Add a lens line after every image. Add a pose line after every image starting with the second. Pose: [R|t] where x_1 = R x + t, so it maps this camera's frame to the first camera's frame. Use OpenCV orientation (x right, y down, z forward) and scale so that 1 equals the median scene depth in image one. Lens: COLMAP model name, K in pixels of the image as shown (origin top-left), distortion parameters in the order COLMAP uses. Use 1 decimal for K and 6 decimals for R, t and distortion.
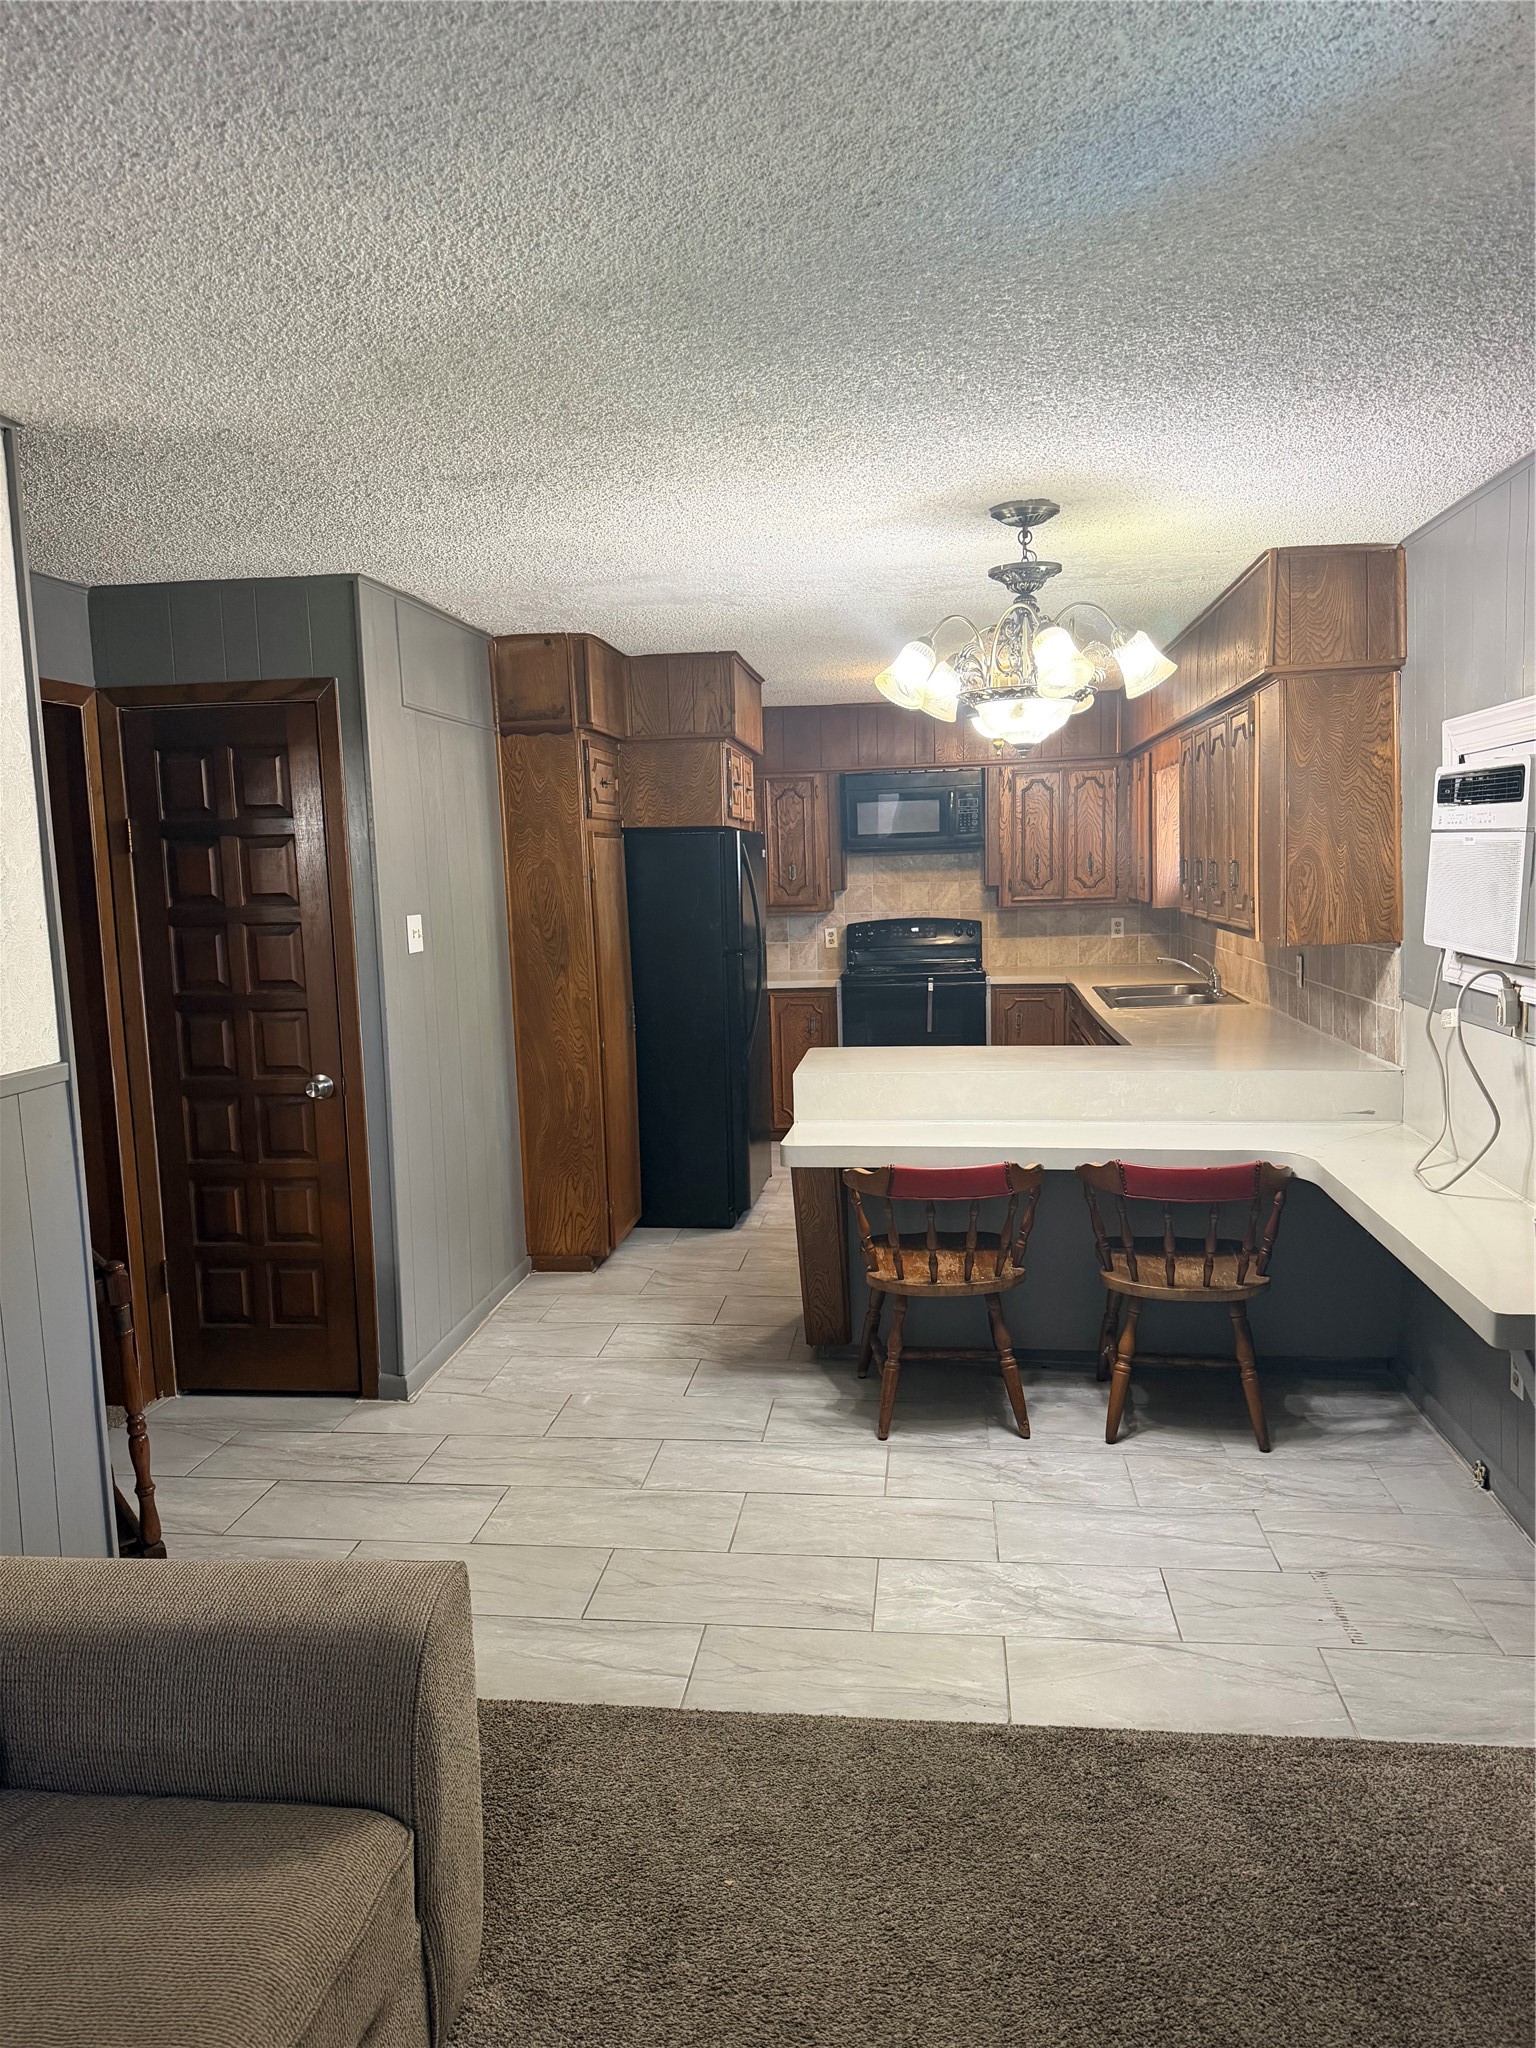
lens RADIAL K [[1434.9, 0, 768.0], [0, 1434.9, 1024.0], [0, 0, 1]] dist [0.144637, -0.187514]
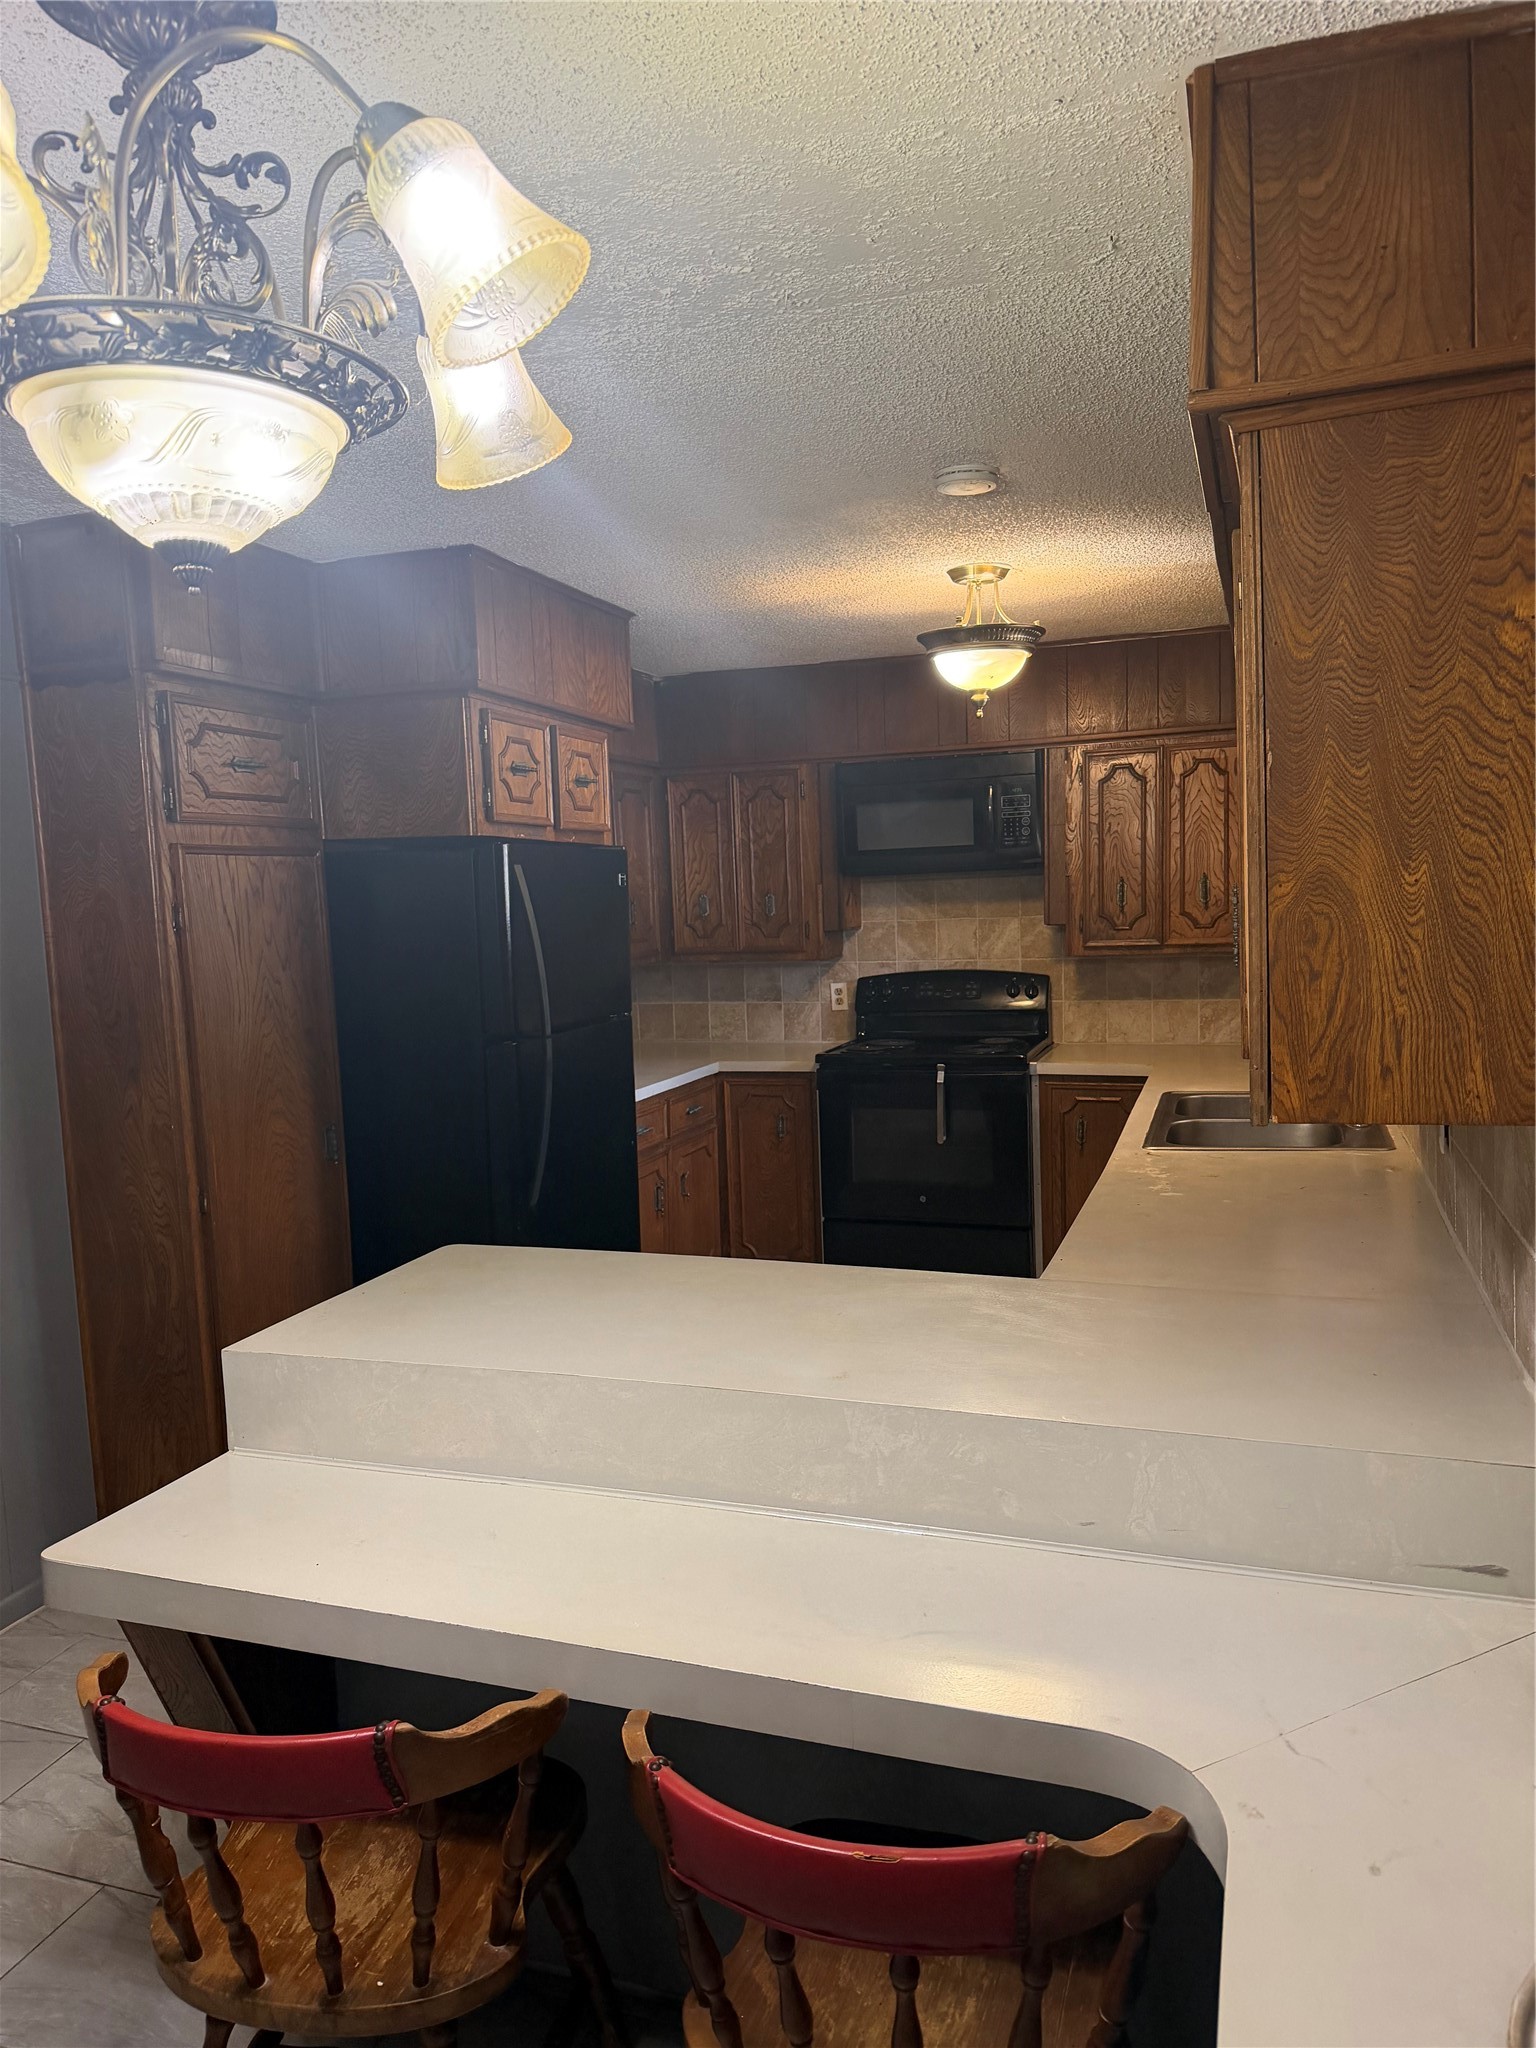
lens RADIAL K [[1434.9, 0, 768.0], [0, 1434.9, 1024.0], [0, 0, 1]] dist [0.144637, -0.187514]
pose [[0.978757, 0.015616, -0.204428, 0.164152], [-0.018542, 0.999751, -0.012408, -0.039208], [0.204184, 0.015935, 0.978803, 0.319078]]
